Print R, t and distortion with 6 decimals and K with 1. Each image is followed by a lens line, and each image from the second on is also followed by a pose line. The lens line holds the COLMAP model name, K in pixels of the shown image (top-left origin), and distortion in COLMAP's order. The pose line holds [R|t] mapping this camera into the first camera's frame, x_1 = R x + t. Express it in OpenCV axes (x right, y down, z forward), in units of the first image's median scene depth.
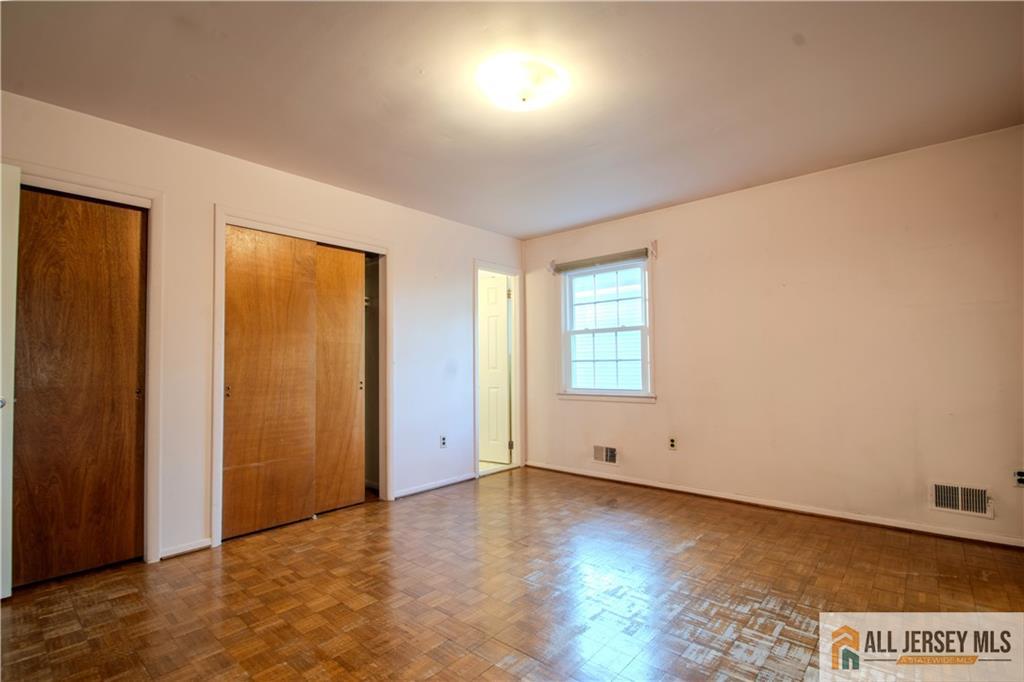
lens RADIAL K [[451.9, 0, 510.3], [0, 451.9, 345.3], [0, 0, 1]] dist [0.002639, -0.006587]
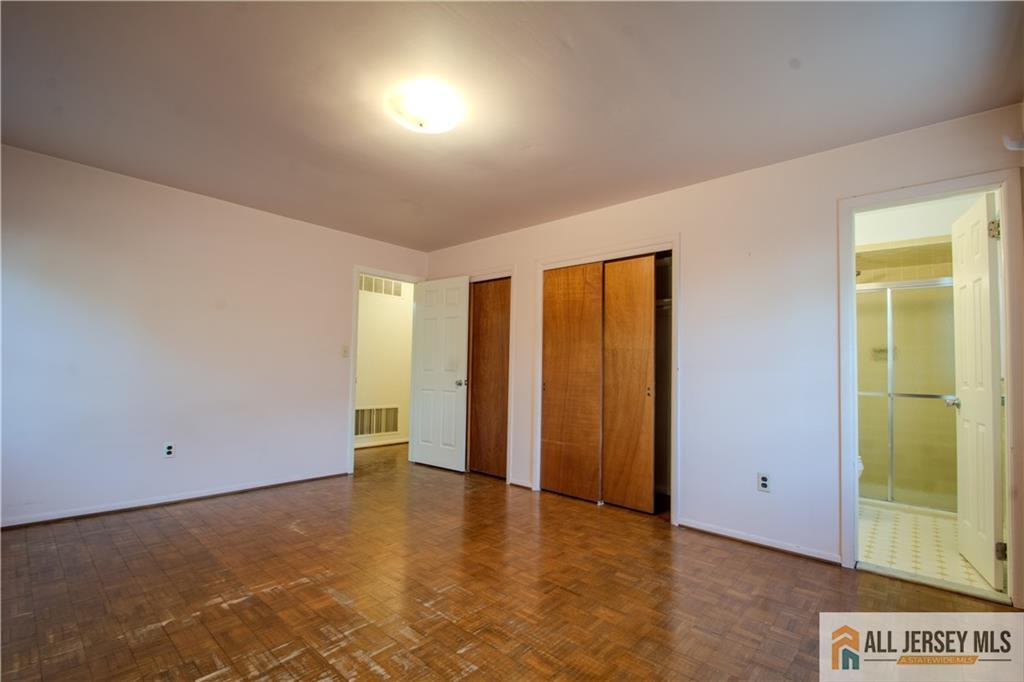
lens RADIAL K [[451.9, 0, 510.4], [0, 451.9, 344.5], [0, 0, 1]] dist [0.002639, -0.006587]
pose [[0.013426, -0.042373, -0.999012, 0.750026], [0.024587, 0.998814, -0.042034, 0.024834], [0.999608, -0.023998, 0.014452, 0.806356]]
